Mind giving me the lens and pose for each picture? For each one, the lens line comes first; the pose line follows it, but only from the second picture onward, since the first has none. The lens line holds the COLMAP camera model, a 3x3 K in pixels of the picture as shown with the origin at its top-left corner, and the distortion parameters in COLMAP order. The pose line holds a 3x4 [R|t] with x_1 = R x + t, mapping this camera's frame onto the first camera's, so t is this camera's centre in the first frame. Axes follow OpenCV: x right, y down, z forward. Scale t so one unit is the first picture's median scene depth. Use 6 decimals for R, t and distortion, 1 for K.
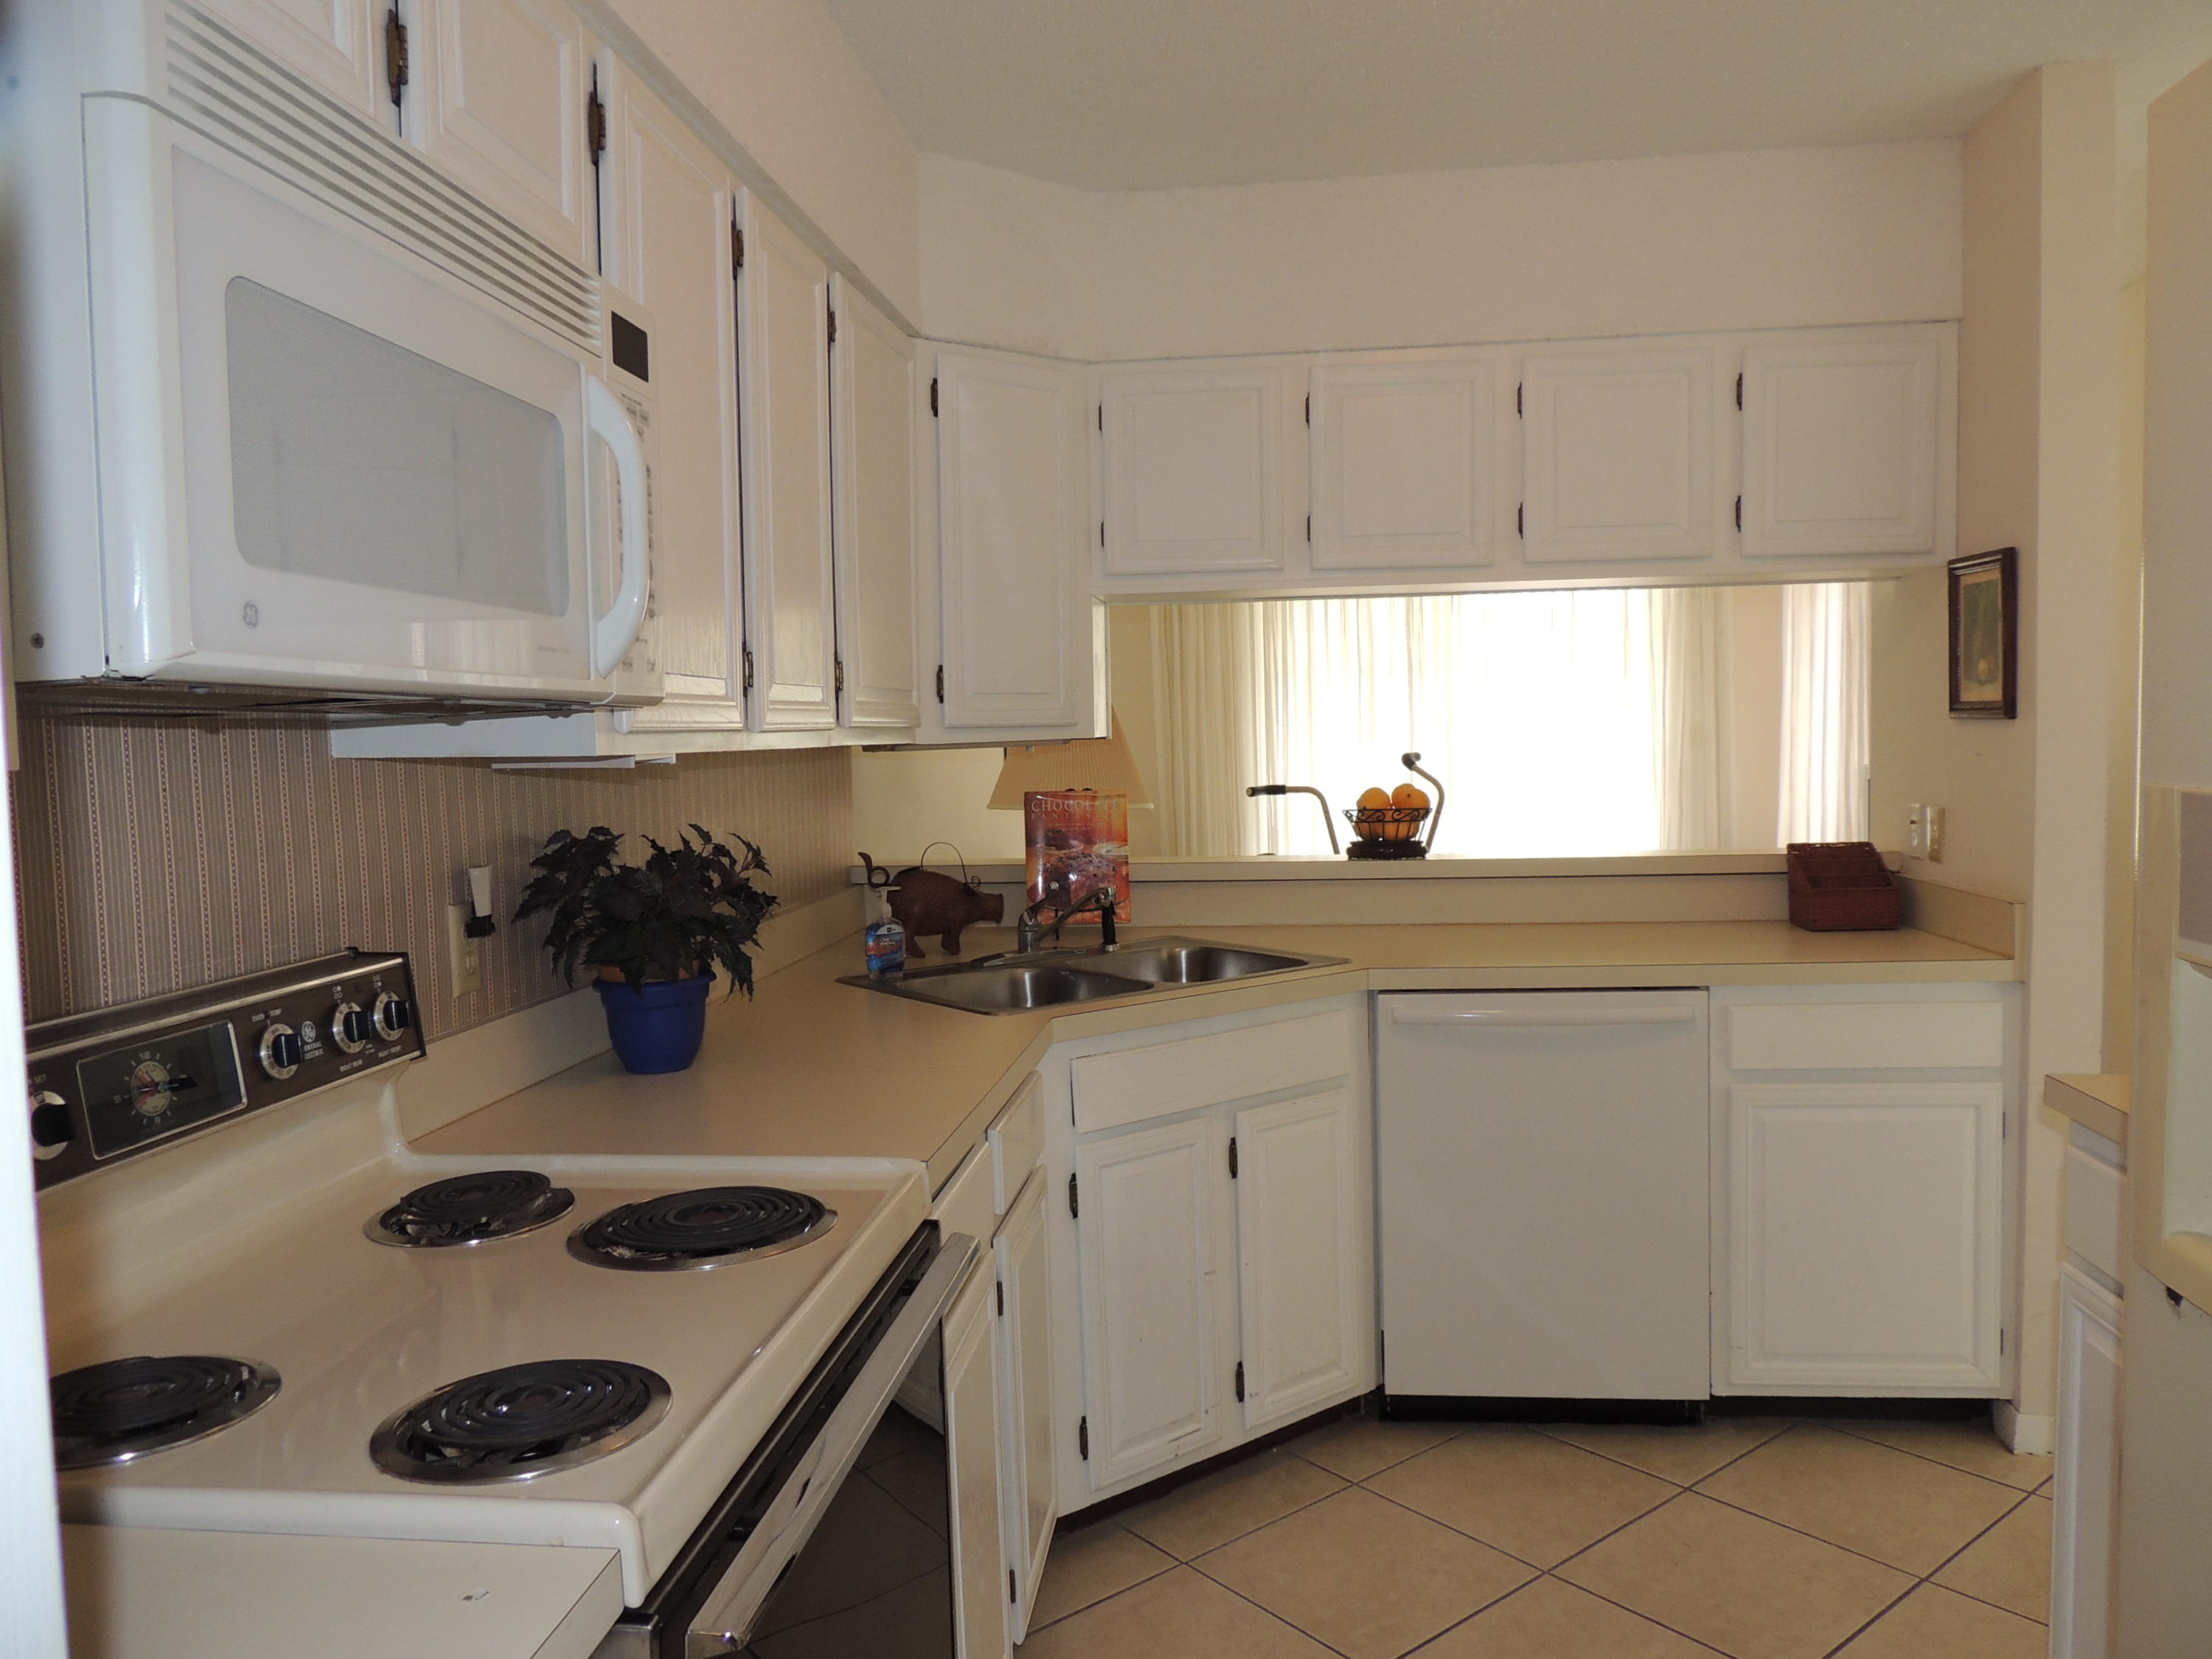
lens RADIAL K [[1572.4, 0, 1106.0], [0, 1572.4, 829.5], [0, 0, 1]] dist [-0.010171, 0.001047]
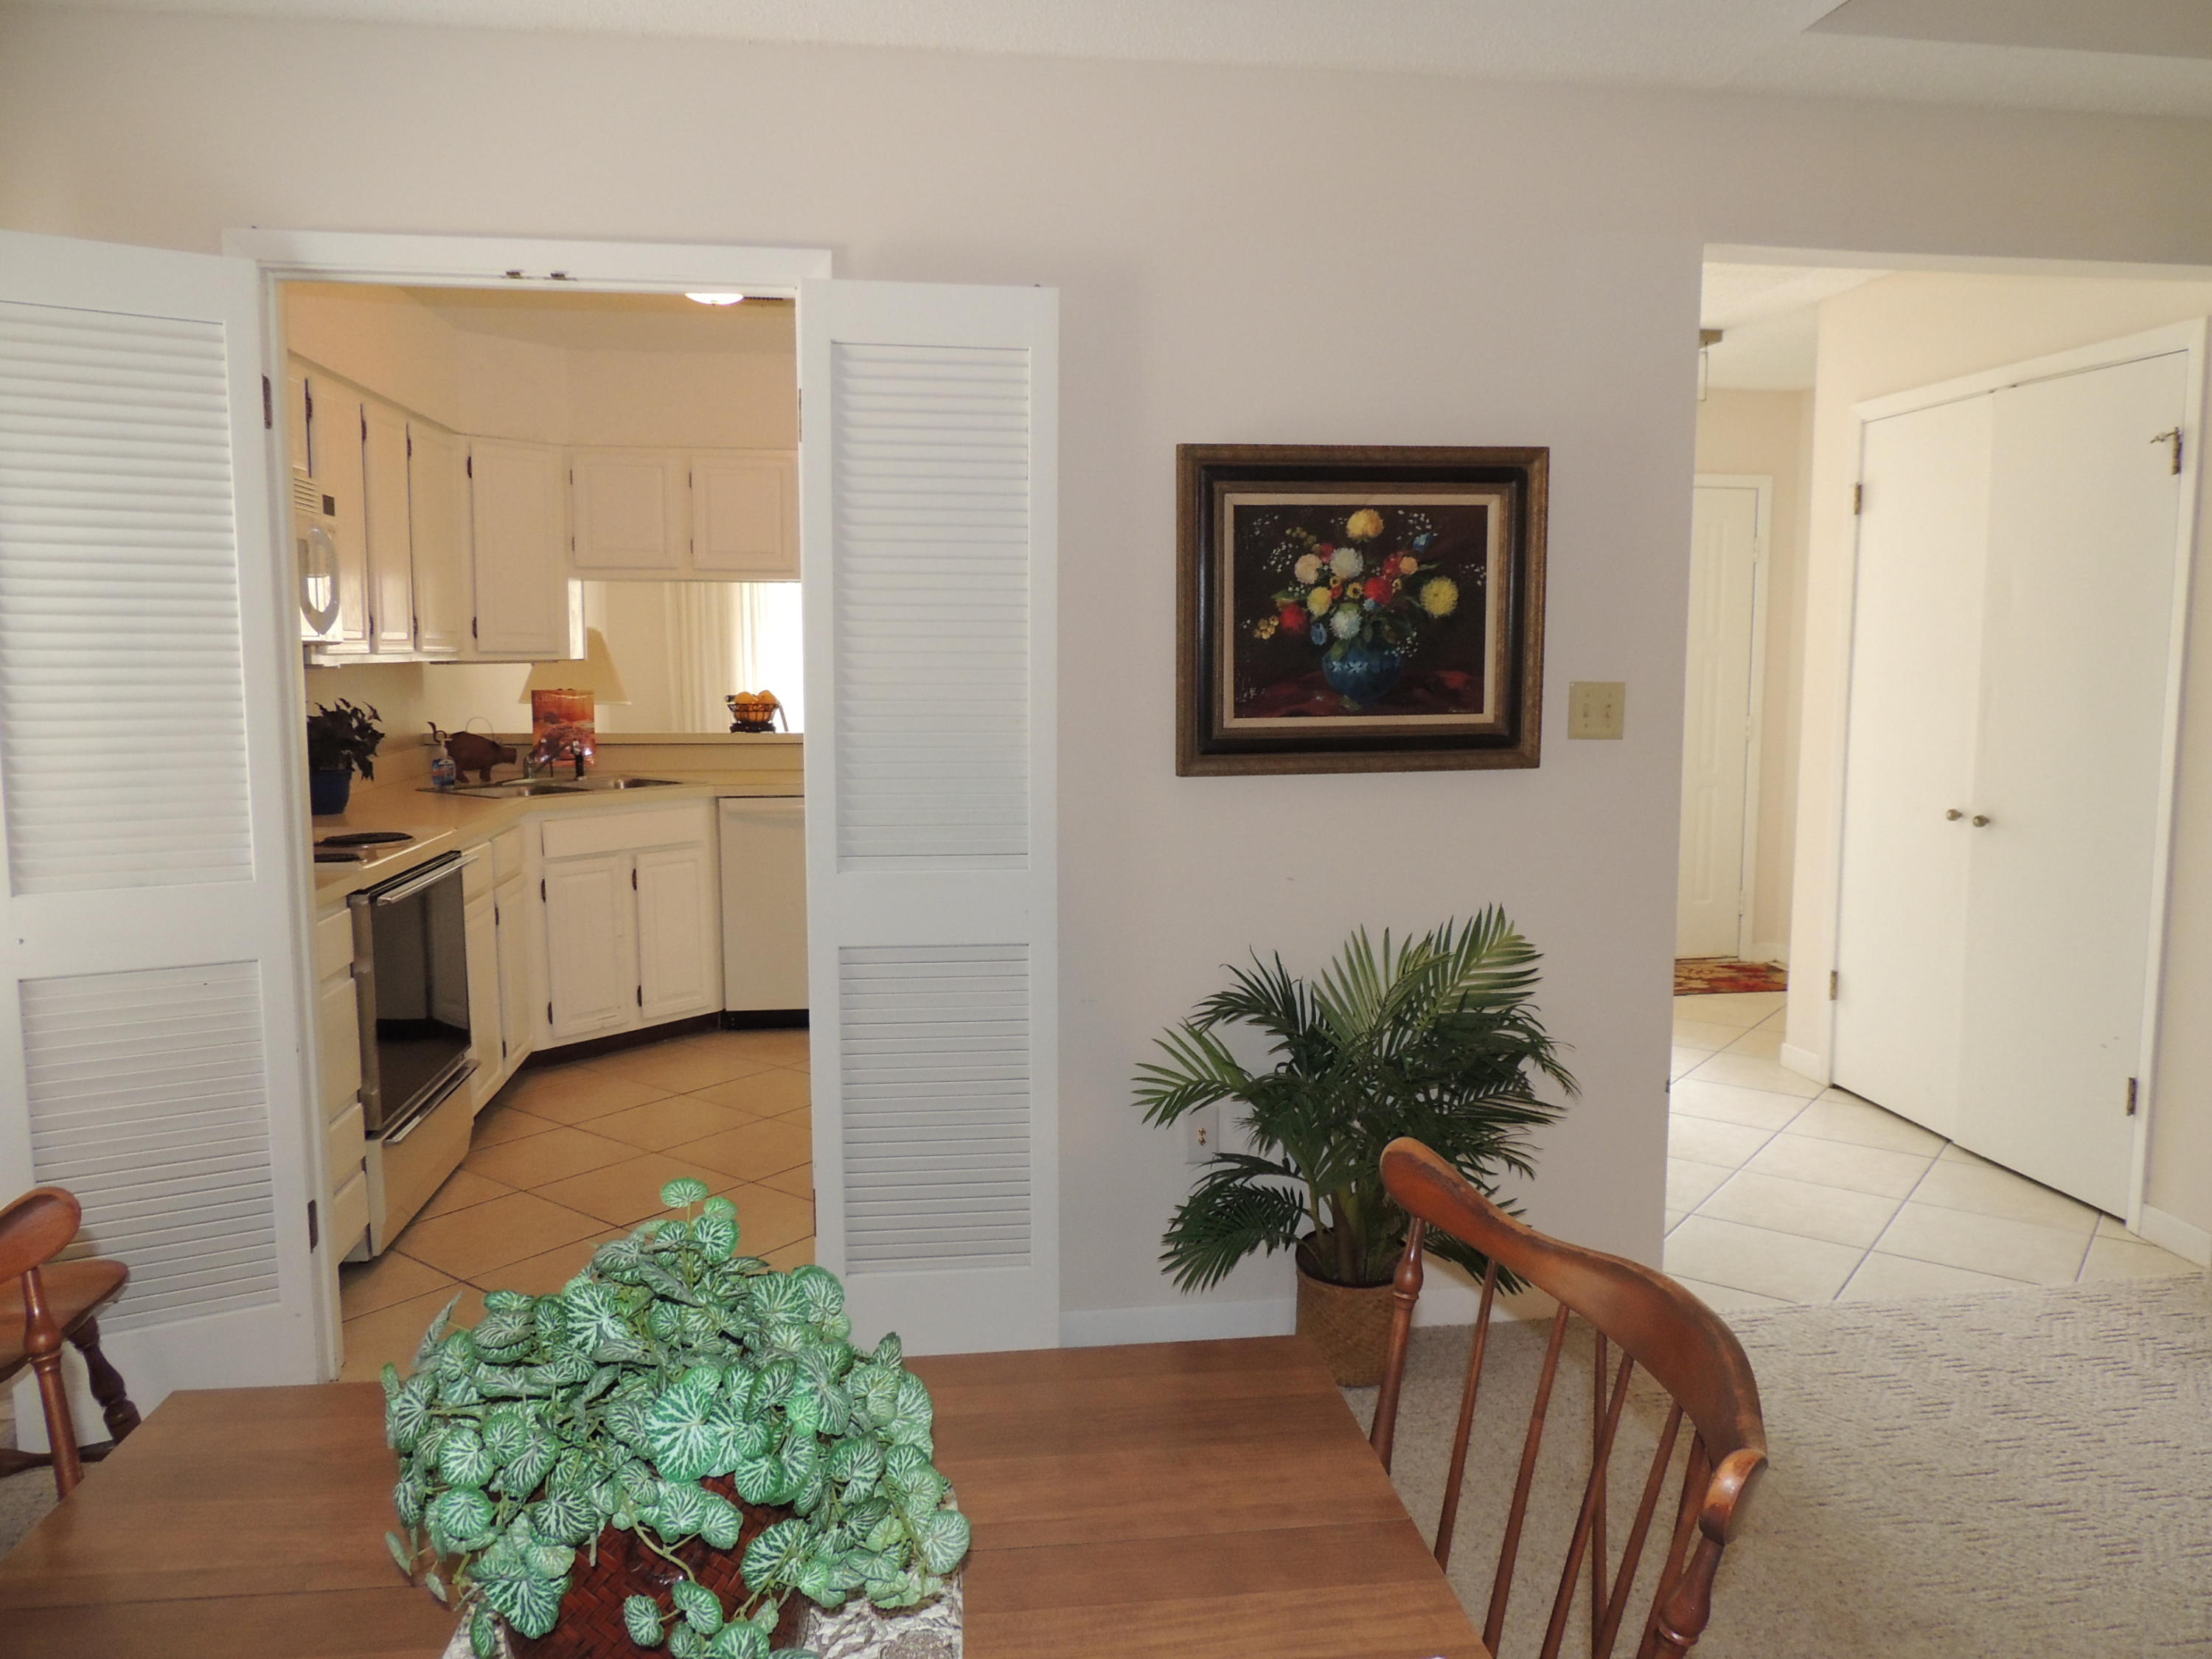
lens RADIAL K [[1571.4, 0, 1097.7], [0, 1571.4, 838.7], [0, 0, 1]] dist [-0.032402, -0.002034]
pose [[0.970687, -0.004102, 0.240311, 0.158019], [-0.009180, 0.998492, 0.054125, 0.045769], [-0.240171, -0.054744, 0.969186, -0.930653]]
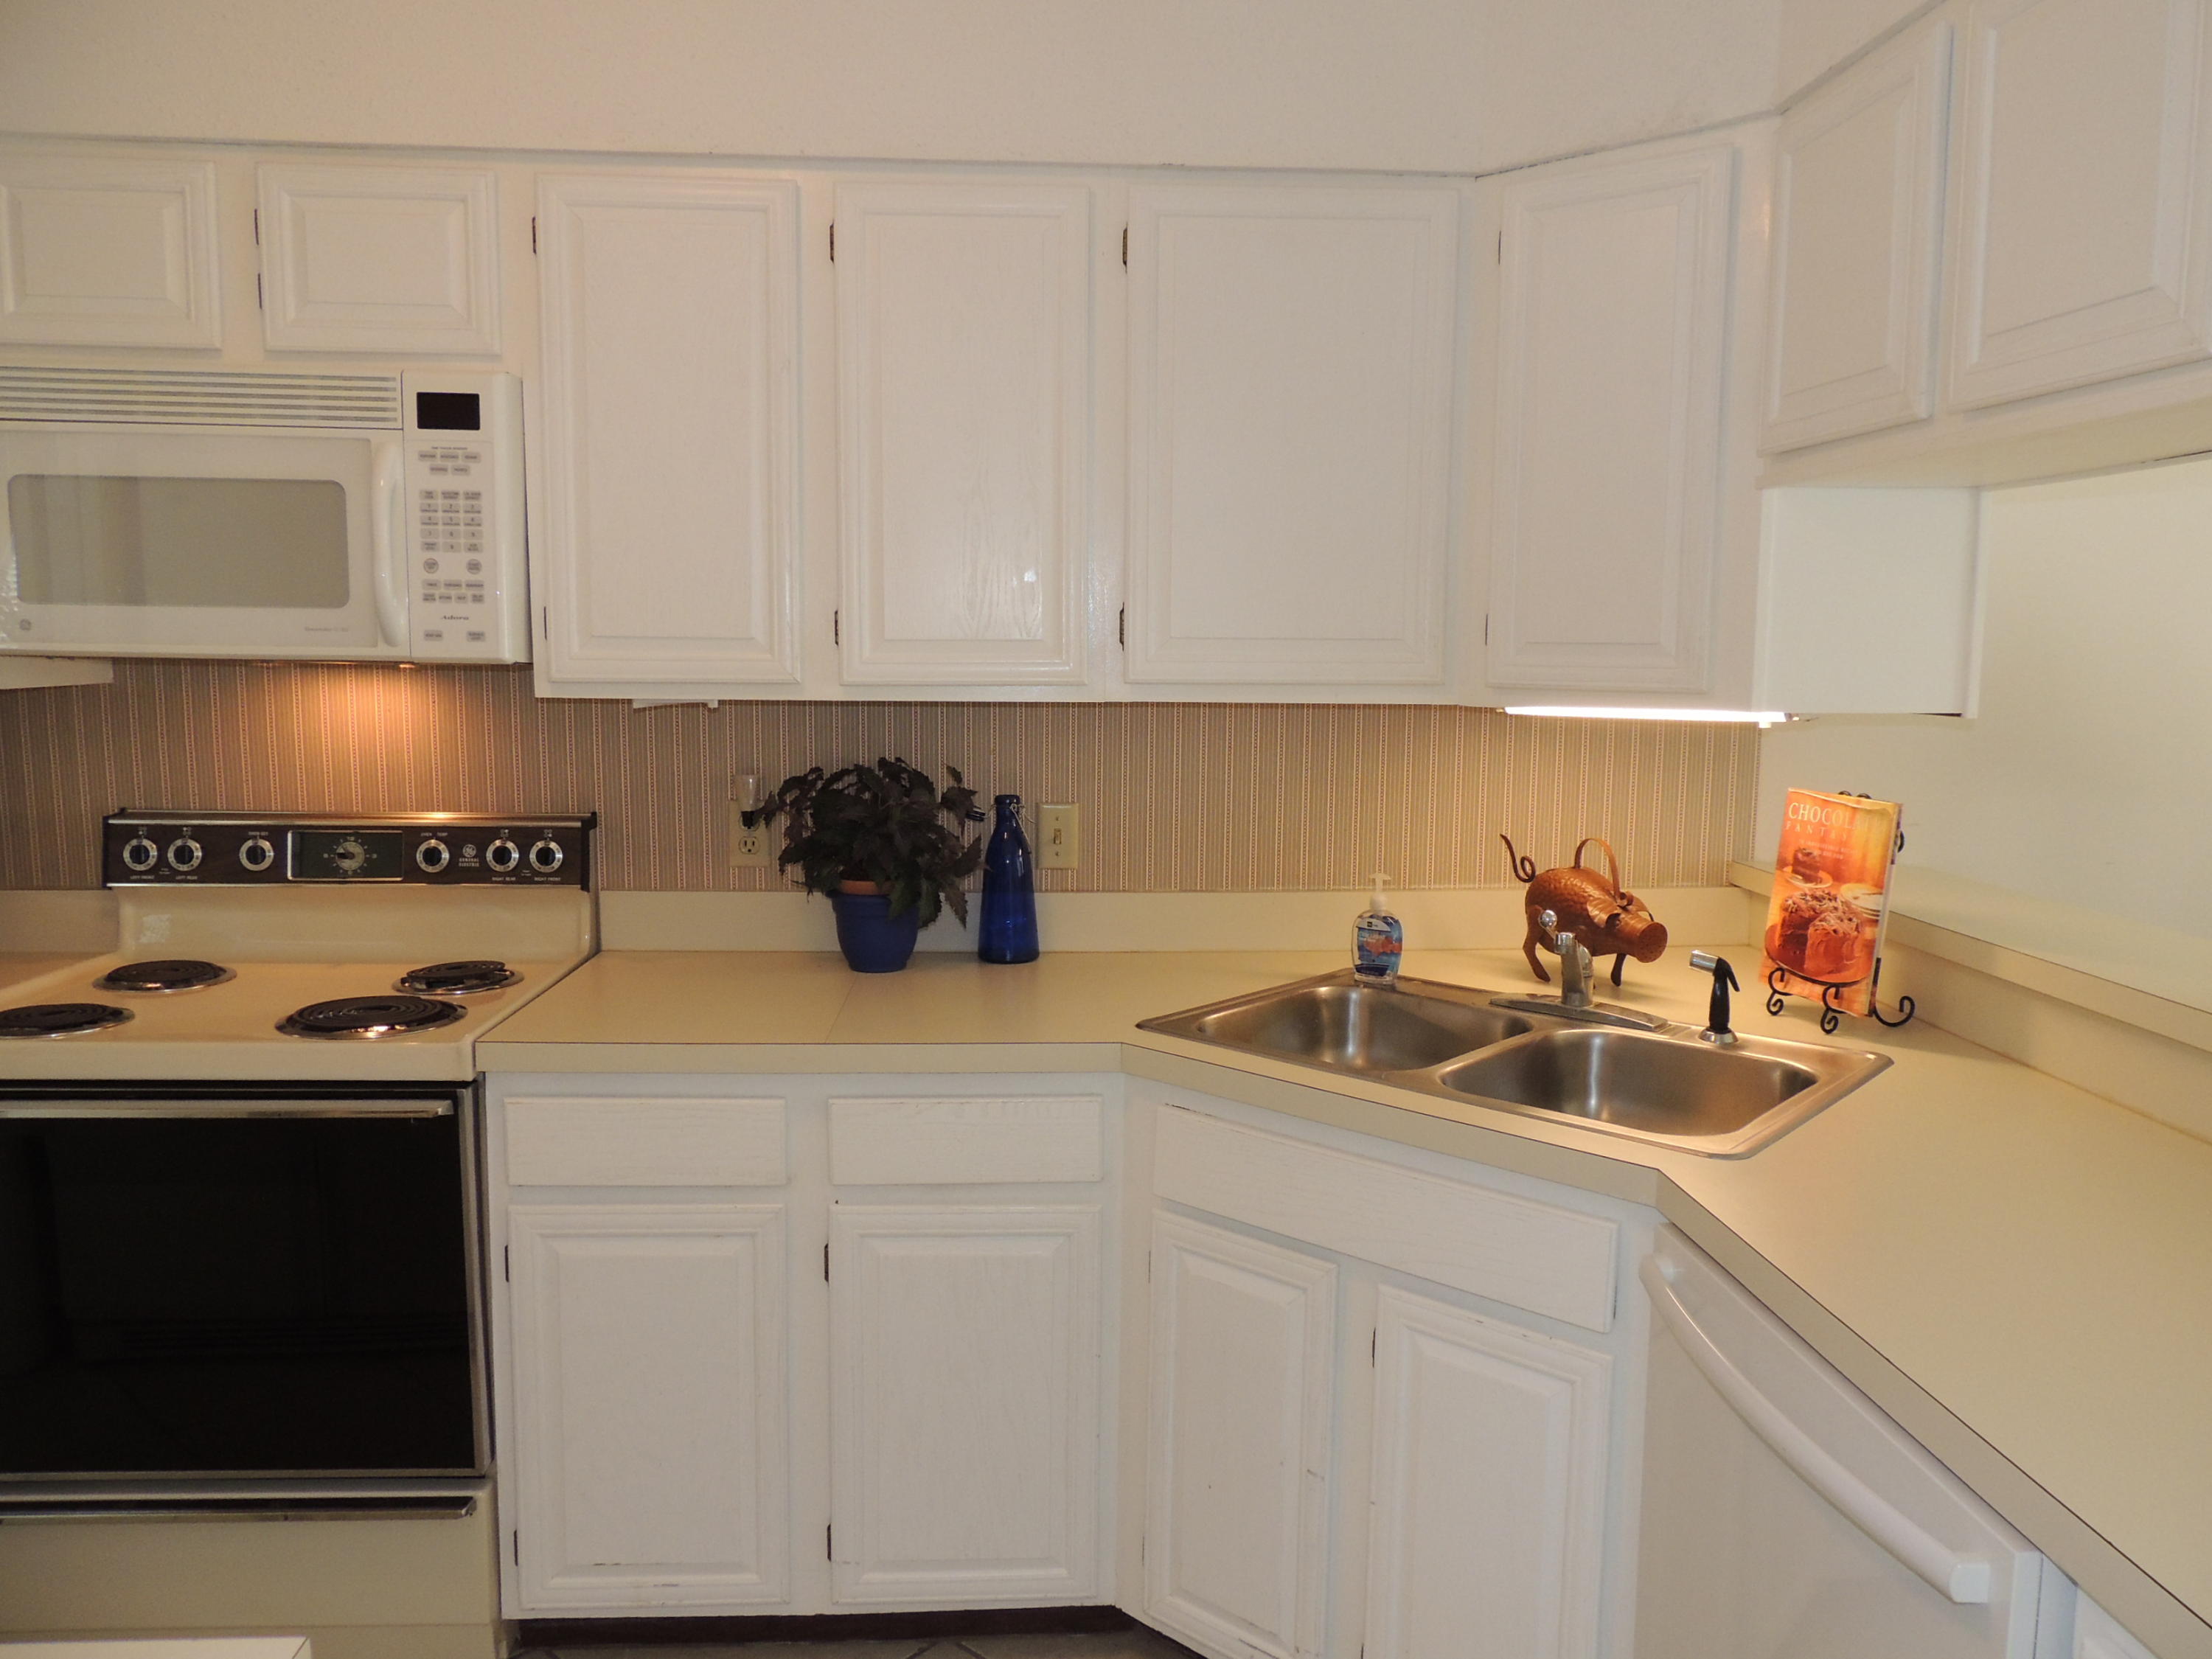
lens RADIAL K [[1572.4, 0, 1106.0], [0, 1572.4, 829.5], [0, 0, 1]] dist [-0.010171, 0.001047]
pose [[0.172545, 0.134663, -0.975753, 0.606634], [-0.074387, 0.989563, 0.123415, -0.074026], [0.982189, 0.051288, 0.180761, 0.659431]]
